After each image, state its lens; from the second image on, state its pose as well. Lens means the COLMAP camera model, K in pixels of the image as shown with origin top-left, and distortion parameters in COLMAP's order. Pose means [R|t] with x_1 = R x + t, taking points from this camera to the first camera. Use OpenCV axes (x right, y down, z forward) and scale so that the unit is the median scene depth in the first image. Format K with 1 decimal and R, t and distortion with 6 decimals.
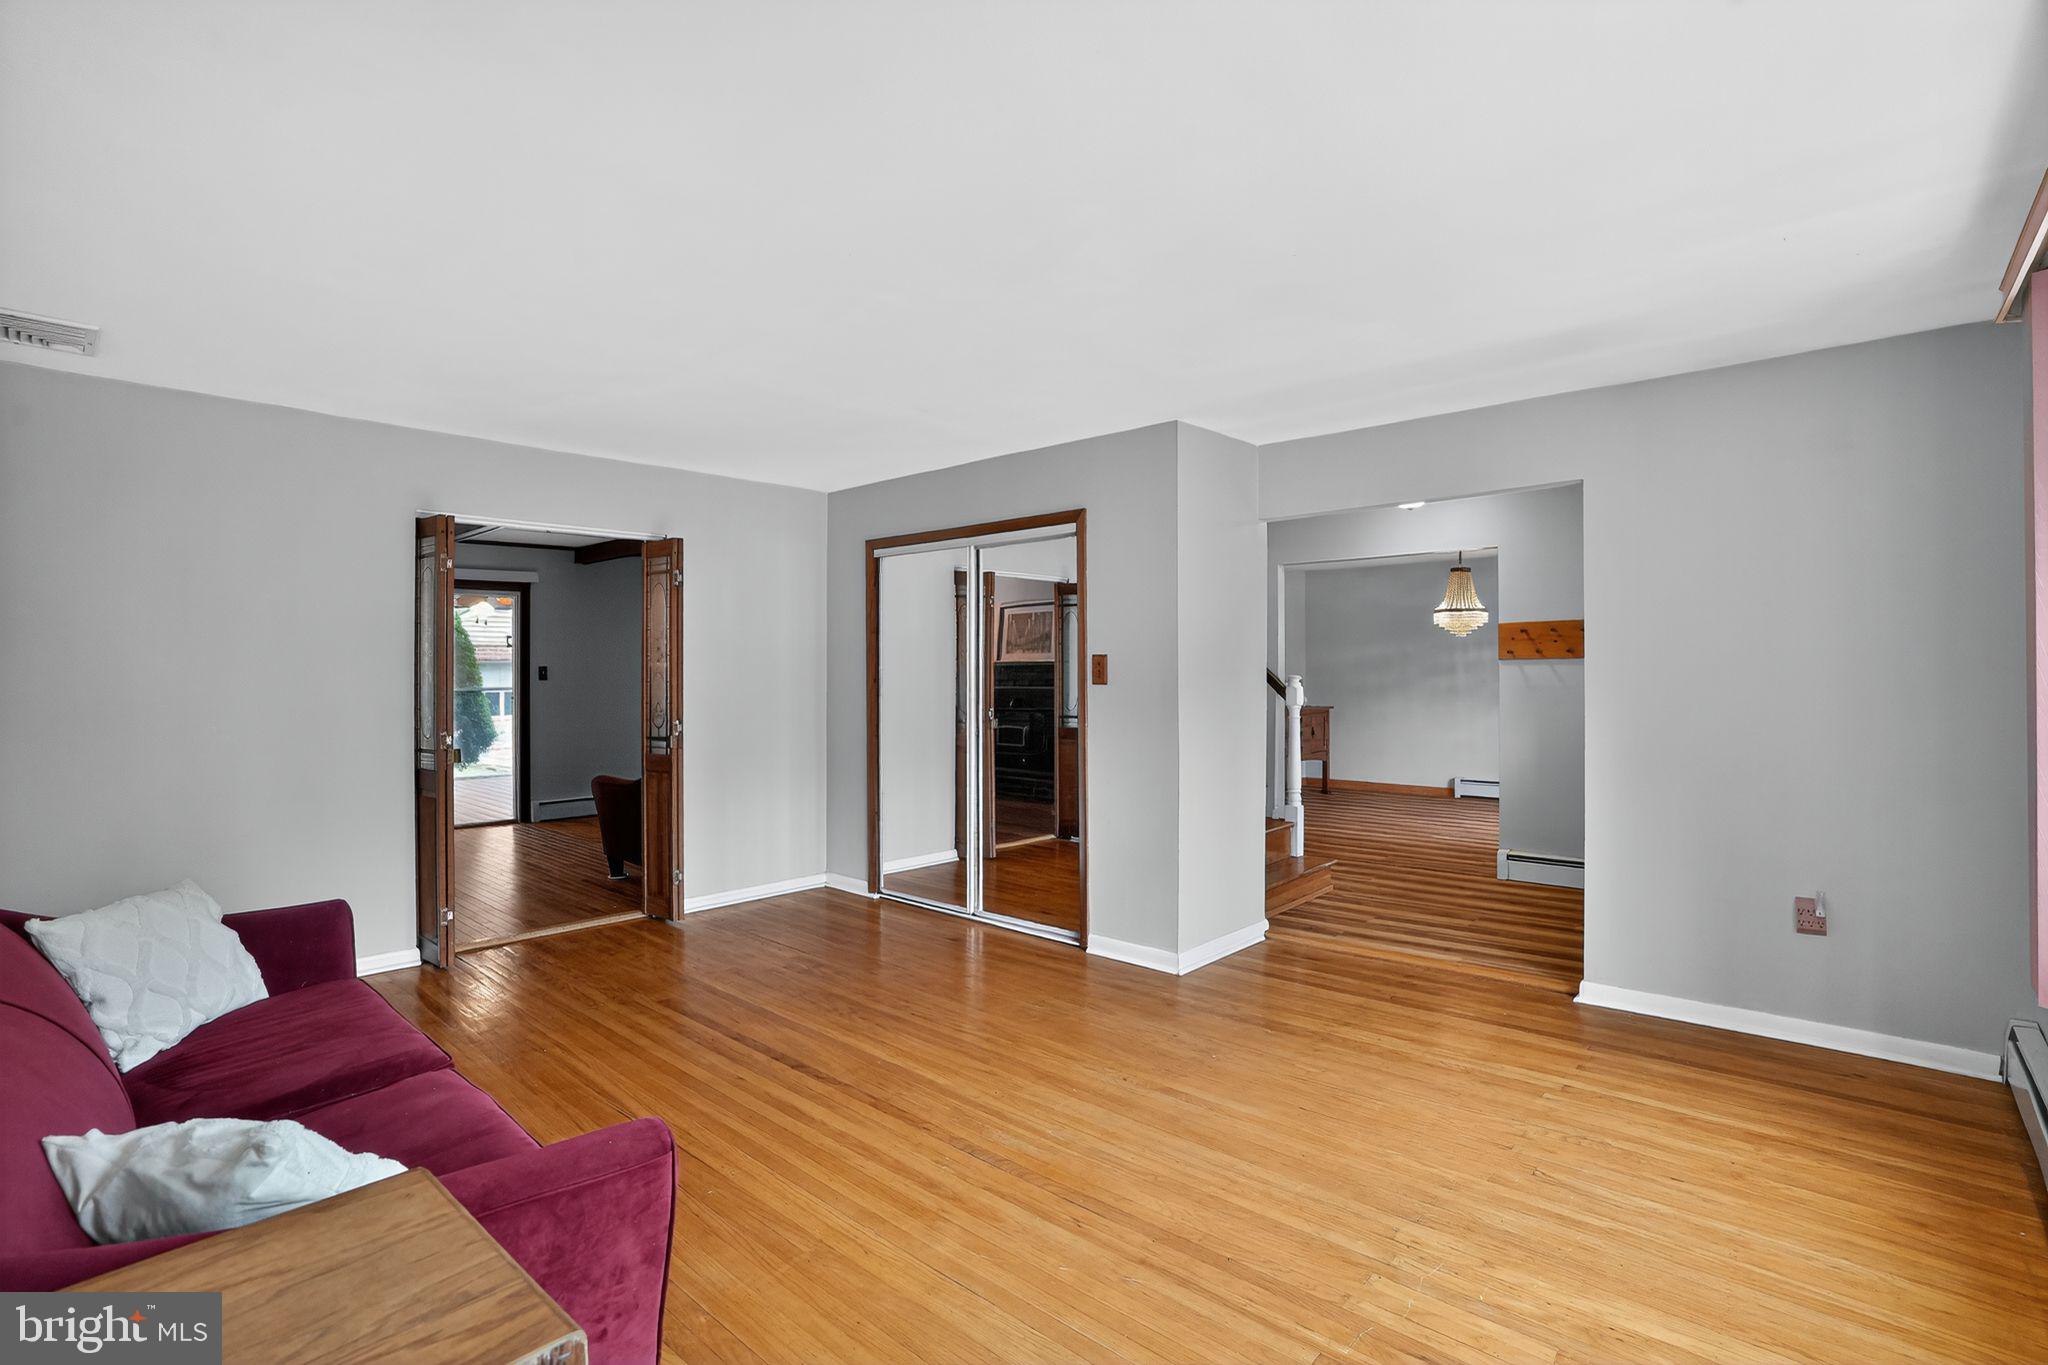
lens RADIAL K [[962.0, 0, 1027.1], [0, 962.0, 675.6], [0, 0, 1]] dist [-0.069839, 0.029909]
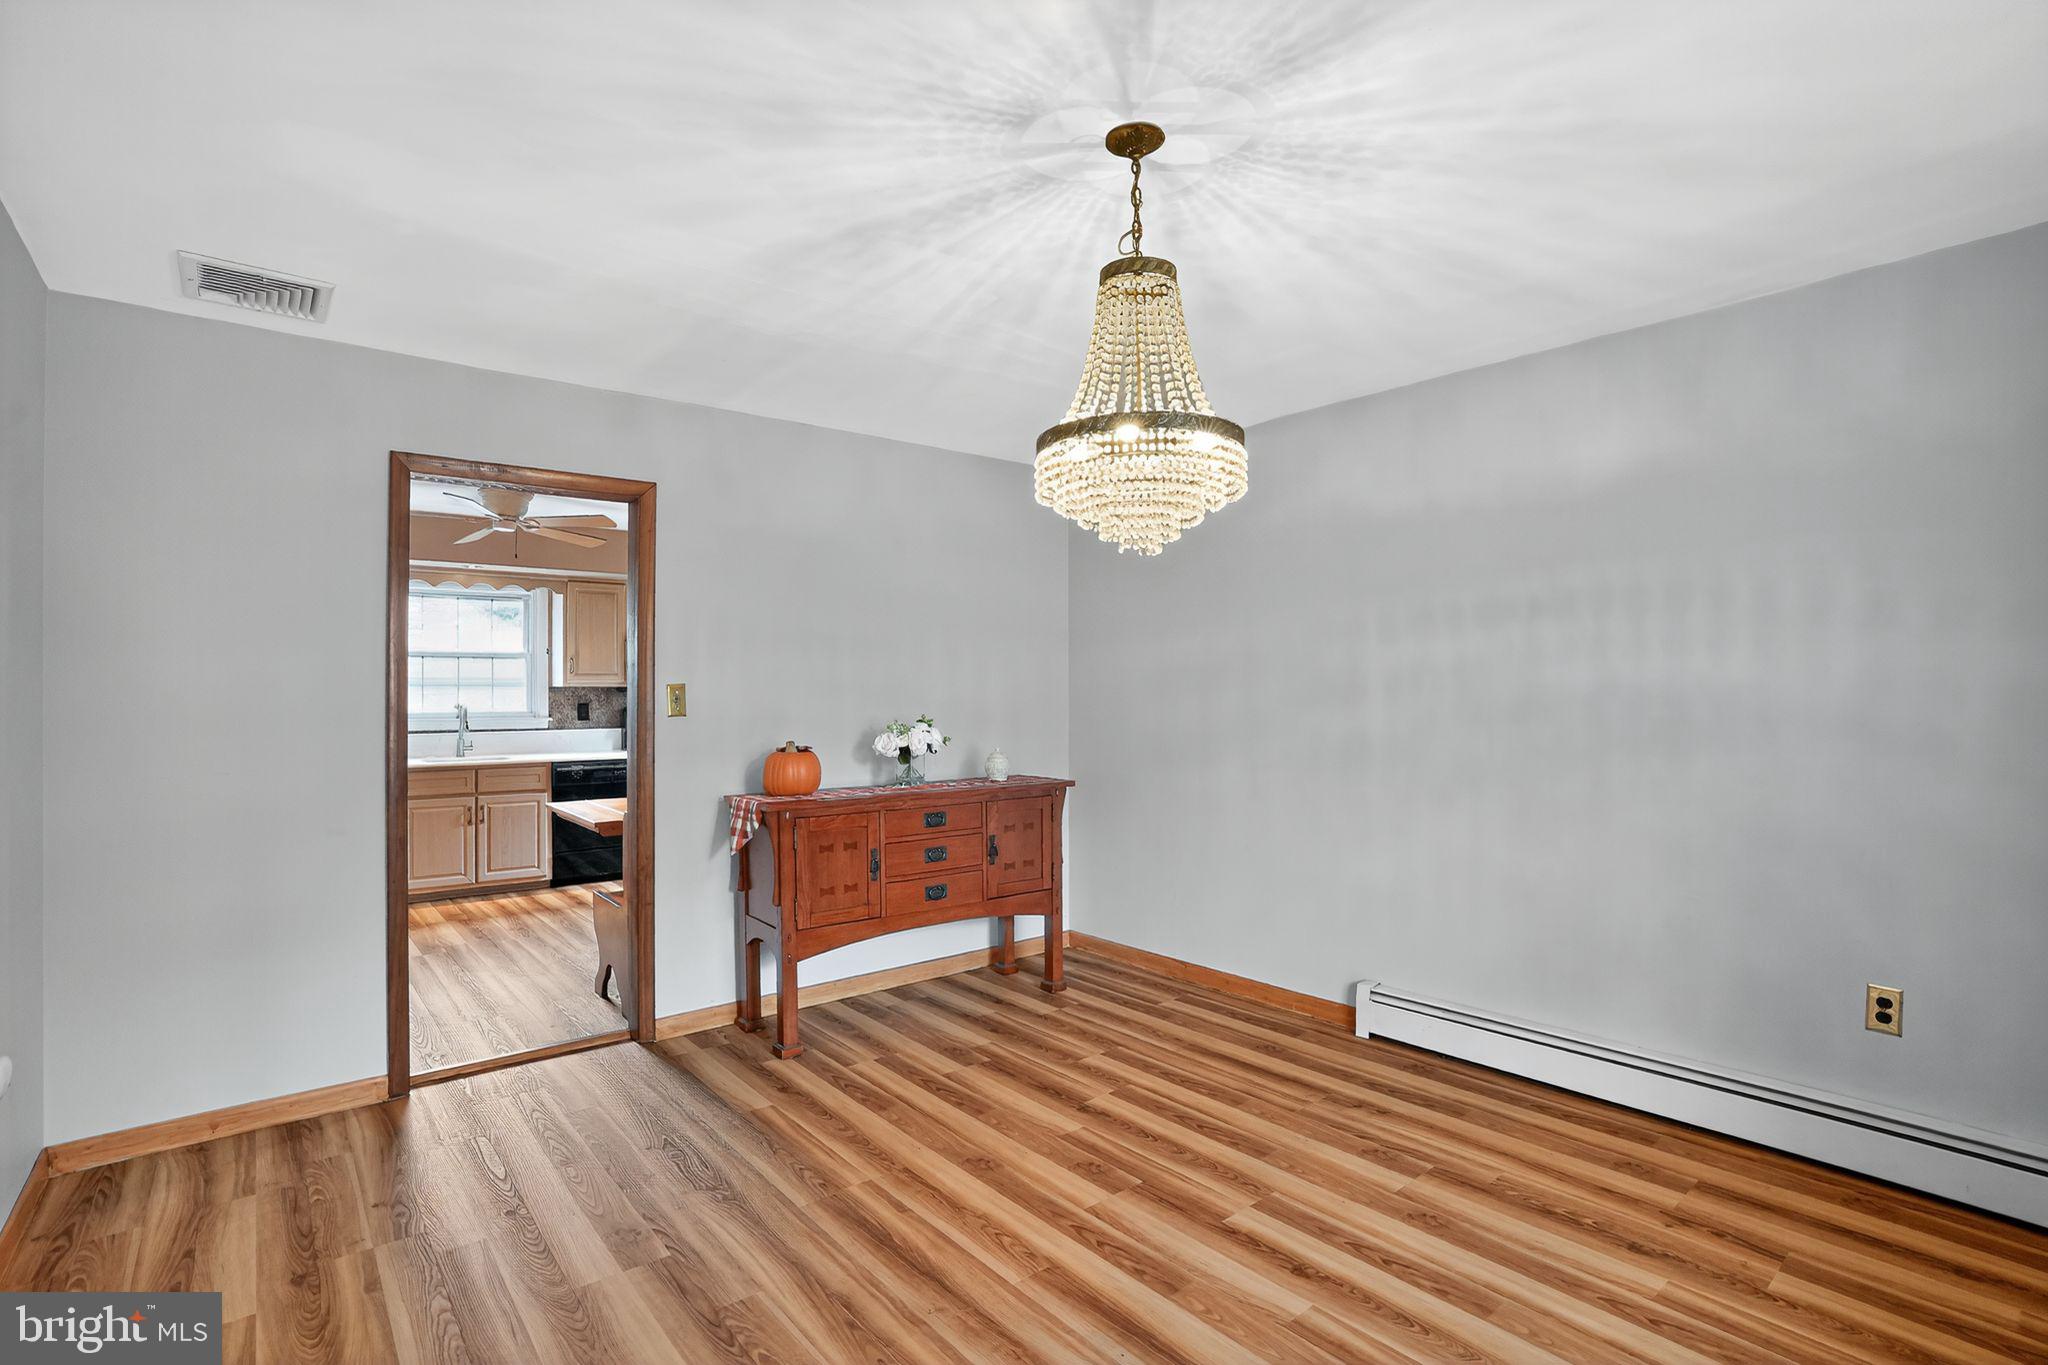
lens RADIAL K [[962.0, 0, 1027.1], [0, 962.0, 675.6], [0, 0, 1]] dist [-0.069839, 0.029909]
pose [[0.990711, -0.003322, -0.135947, 0.374722], [0.000306, 0.999753, -0.022200, -0.001834], [0.135987, 0.021952, 0.990467, 0.617913]]
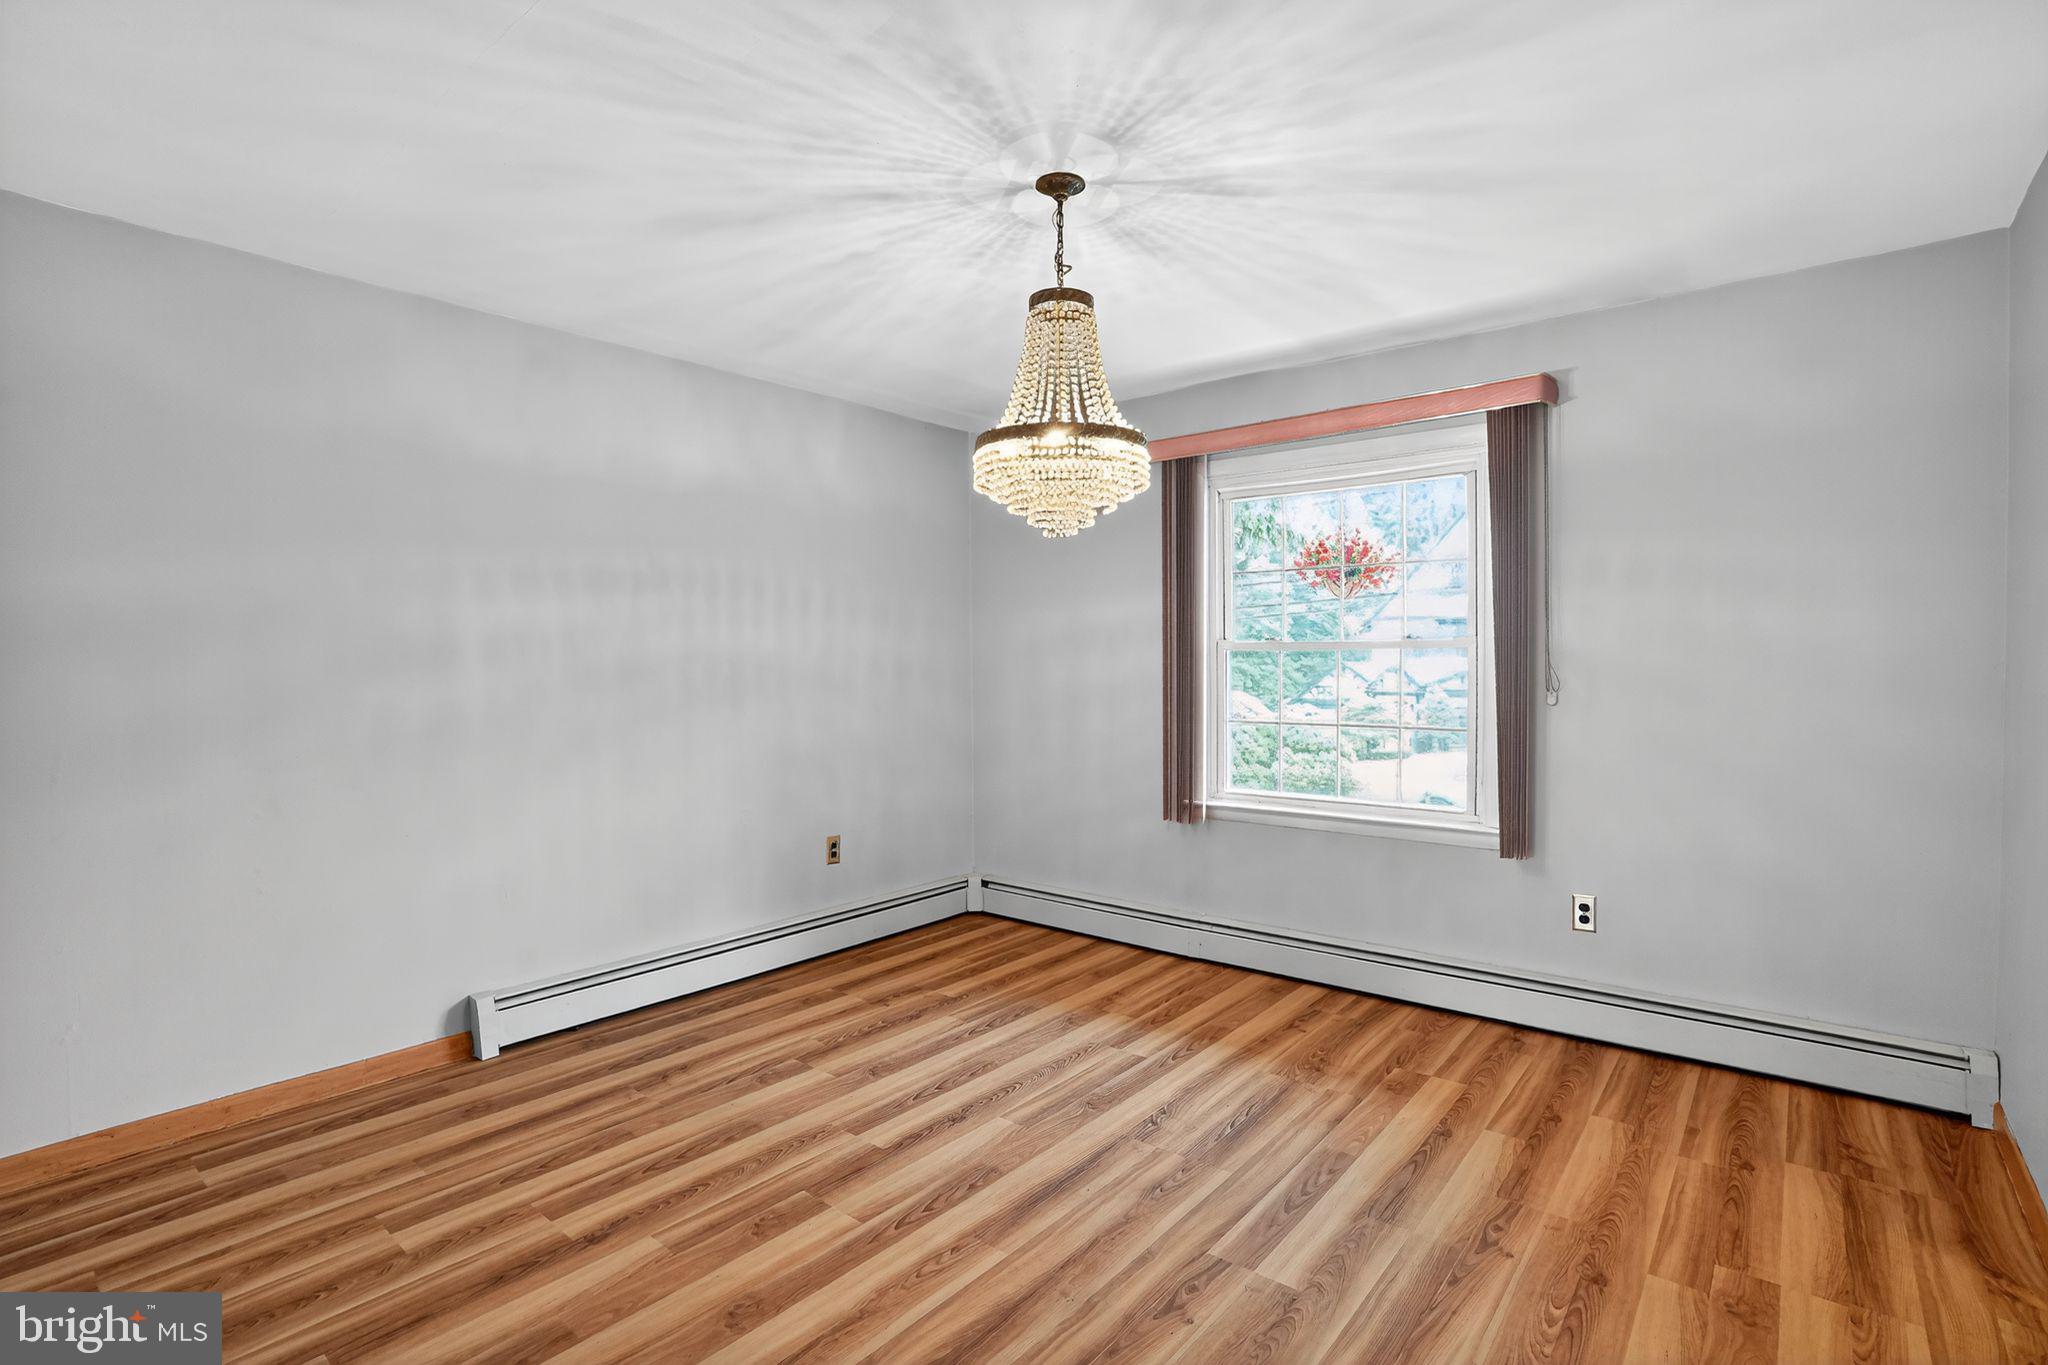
lens RADIAL K [[962.0, 0, 1027.1], [0, 962.0, 675.6], [0, 0, 1]] dist [-0.069839, 0.029909]
pose [[-0.043330, -0.017001, 0.998916, 0.137720], [0.006708, 0.999828, 0.017308, -0.001814], [-0.999038, 0.007450, -0.043209, 0.831768]]
